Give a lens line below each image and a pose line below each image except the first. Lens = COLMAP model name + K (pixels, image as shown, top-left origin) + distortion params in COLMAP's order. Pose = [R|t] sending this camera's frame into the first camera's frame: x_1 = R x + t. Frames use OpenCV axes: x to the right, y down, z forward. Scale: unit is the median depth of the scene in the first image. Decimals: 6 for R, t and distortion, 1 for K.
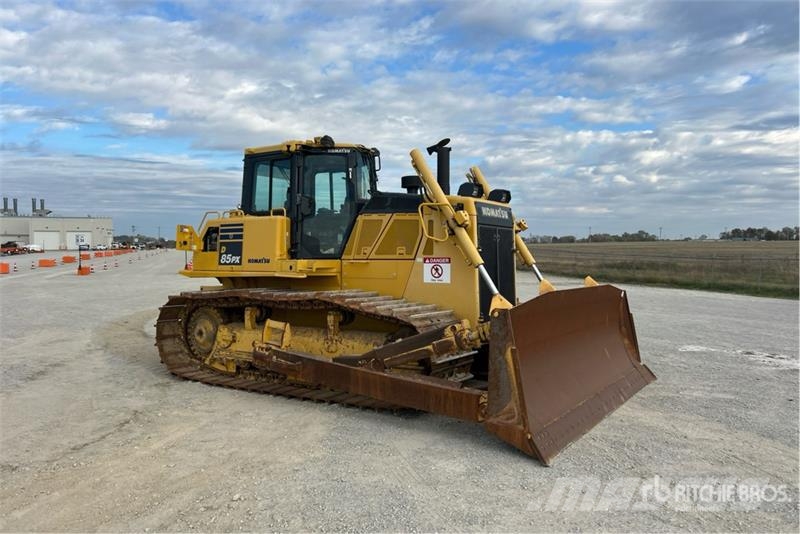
lens RADIAL K [[593.6, 0, 406.9], [0, 593.6, 263.8], [0, 0, 1]] dist [0.167187, -0.209850]
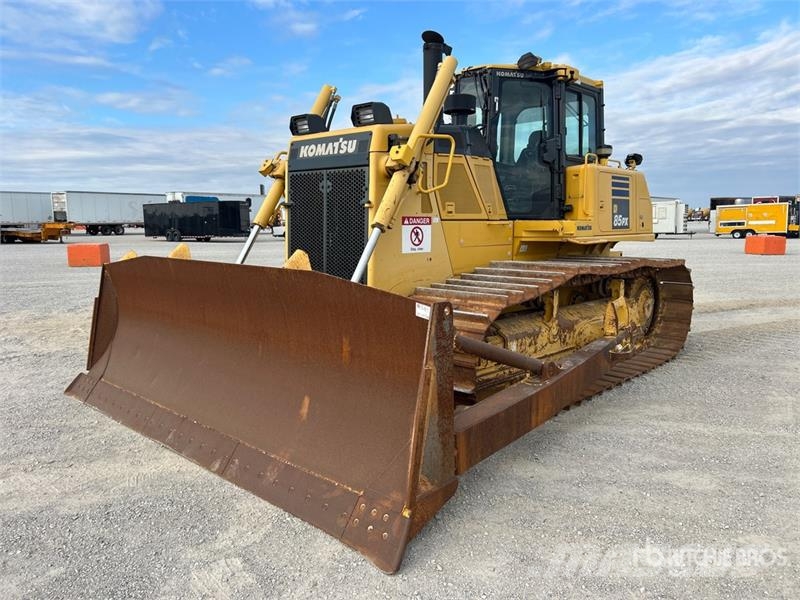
lens RADIAL K [[602.5, 0, 400.0], [0, 602.5, 300.0], [0, 0, 1]] dist [0.025894, -0.002736]
pose [[0.156803, -0.121811, 0.980089, -1.169065], [0.016738, 0.992550, 0.120681, -0.005511], [-0.987488, -0.002519, 0.157673, 1.184132]]
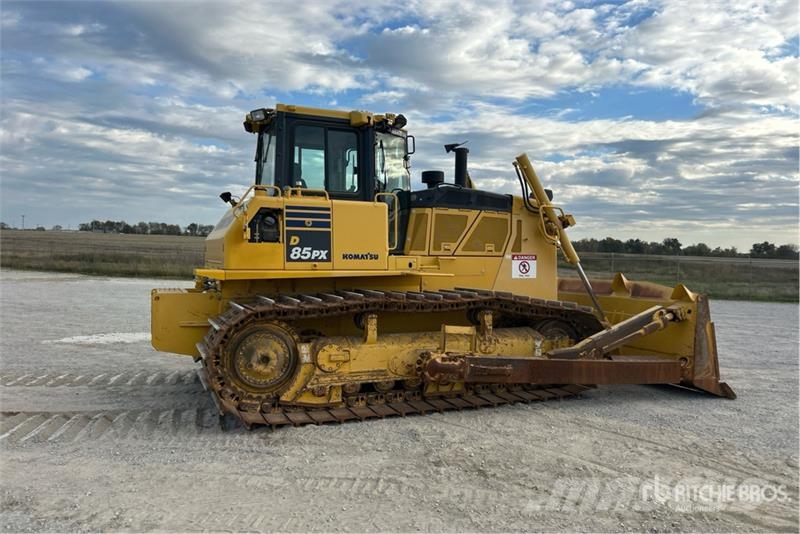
lens RADIAL K [[593.6, 0, 406.9], [0, 593.6, 263.8], [0, 0, 1]] dist [0.167187, -0.209850]
pose [[0.555203, -0.006143, 0.831692, -0.855412], [-0.005266, 0.999927, 0.010900, -0.004187], [-0.831698, -0.010431, 0.555130, 0.496560]]
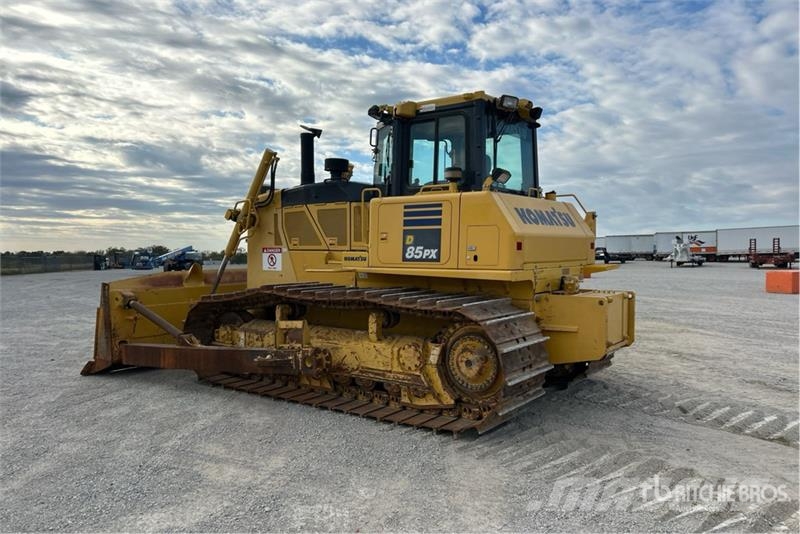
lens RADIAL K [[593.6, 0, 406.9], [0, 593.6, 263.8], [0, 0, 1]] dist [0.167187, -0.209850]
pose [[0.999516, 0.008622, -0.029903, -0.294177], [-0.008222, 0.999876, 0.013461, -0.004302], [0.030015, -0.013209, 0.999462, 0.285182]]
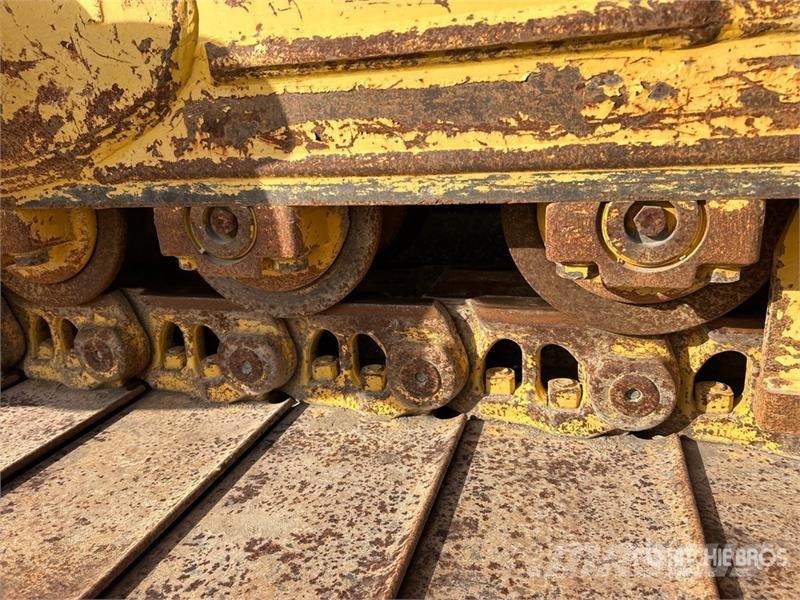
lens RADIAL K [[602.5, 0, 400.0], [0, 602.5, 300.0], [0, 0, 1]] dist [0.025894, -0.002736]
pose [[0.954564, -0.133119, 0.266620, -0.374741], [0.059305, 0.961645, 0.267809, 0.145155], [-0.292044, -0.239829, 0.925847, 0.966758]]
